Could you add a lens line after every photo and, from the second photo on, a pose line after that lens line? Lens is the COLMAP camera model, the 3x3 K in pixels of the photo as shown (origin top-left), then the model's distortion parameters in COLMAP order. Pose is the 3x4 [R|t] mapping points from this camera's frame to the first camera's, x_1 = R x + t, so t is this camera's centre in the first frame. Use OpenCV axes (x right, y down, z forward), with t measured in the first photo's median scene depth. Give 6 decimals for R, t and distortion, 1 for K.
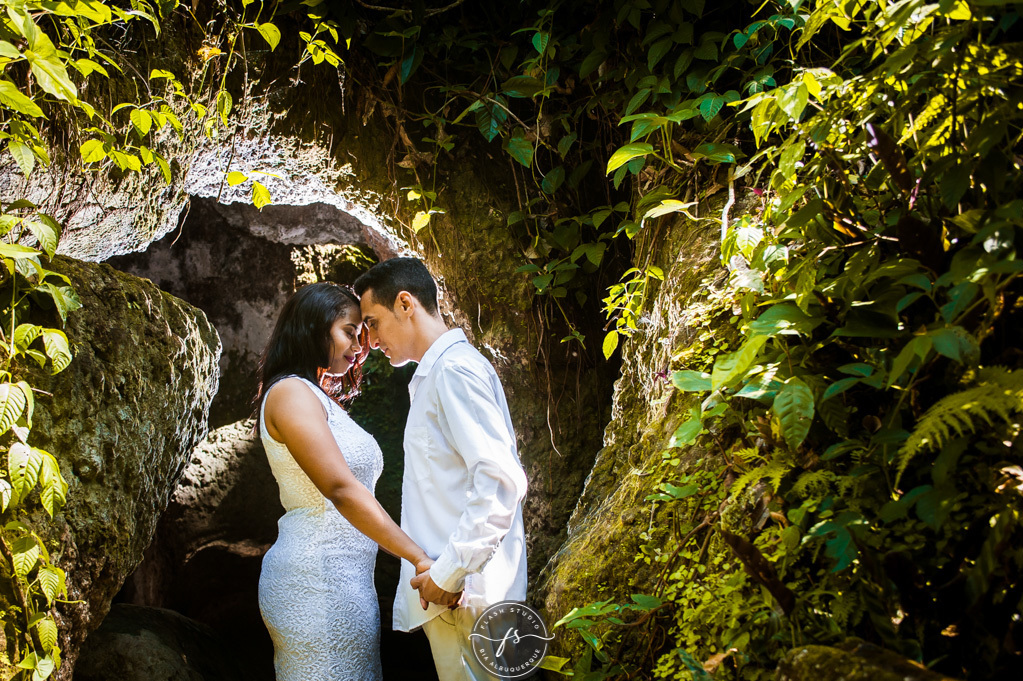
lens RADIAL K [[1412.2, 0, 401.6], [0, 1412.2, 408.7], [0, 0, 1]] dist [-0.007691, 0.045533]
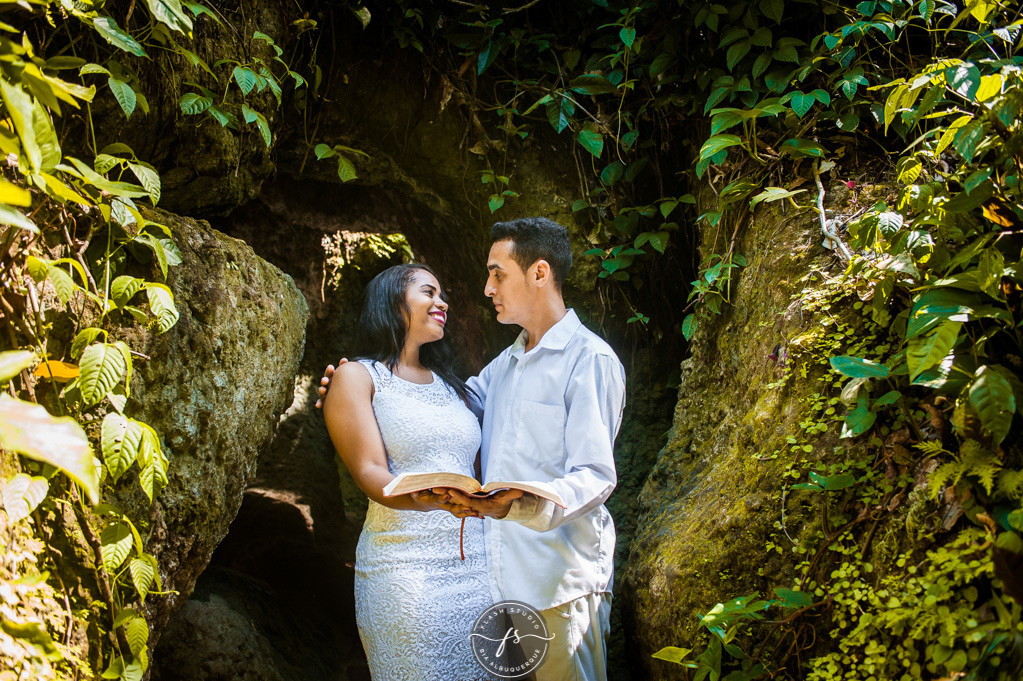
lens RADIAL K [[1073.0, 0, 511.5], [0, 1073.0, 340.5], [0, 0, 1]] dist [-0.060797, 0.136805]
pose [[0.989857, 0.036204, 0.137377, -0.103503], [-0.031731, 0.998897, -0.034613, -0.004161], [-0.138478, 0.029903, 0.989914, 0.273351]]
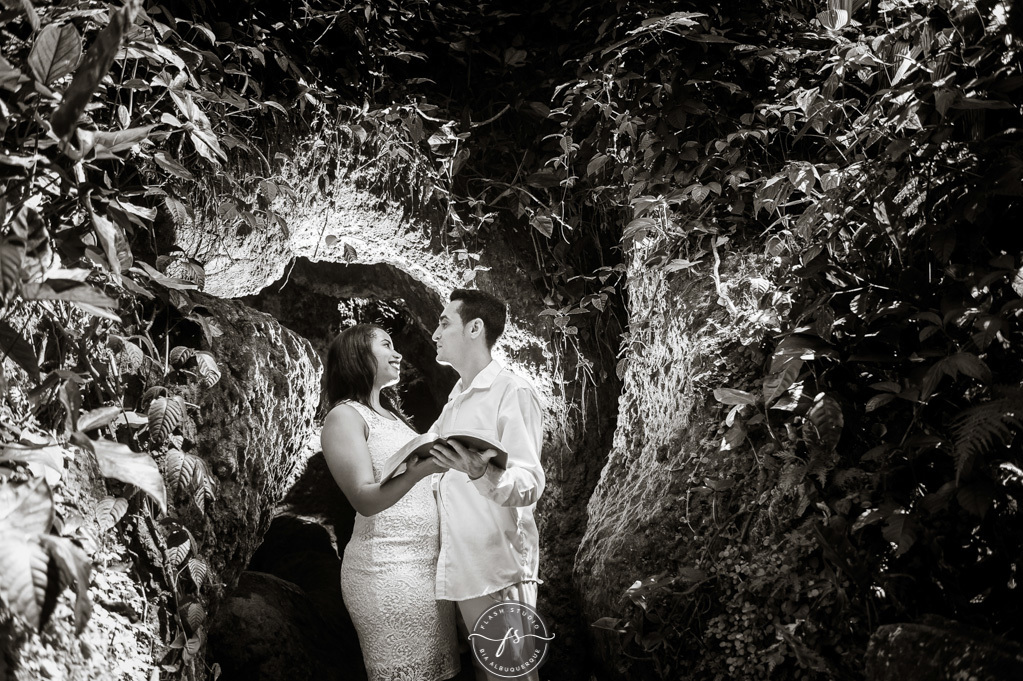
lens RADIAL K [[919.4, 0, 511.5], [0, 919.4, 340.5], [0, 0, 1]] dist [-0.096565, 0.112538]
pose [[0.989937, 0.009898, 0.141159, -0.087946], [0.001395, 0.996819, -0.079681, -0.004001], [-0.141499, 0.079076, 0.986775, 0.188307]]
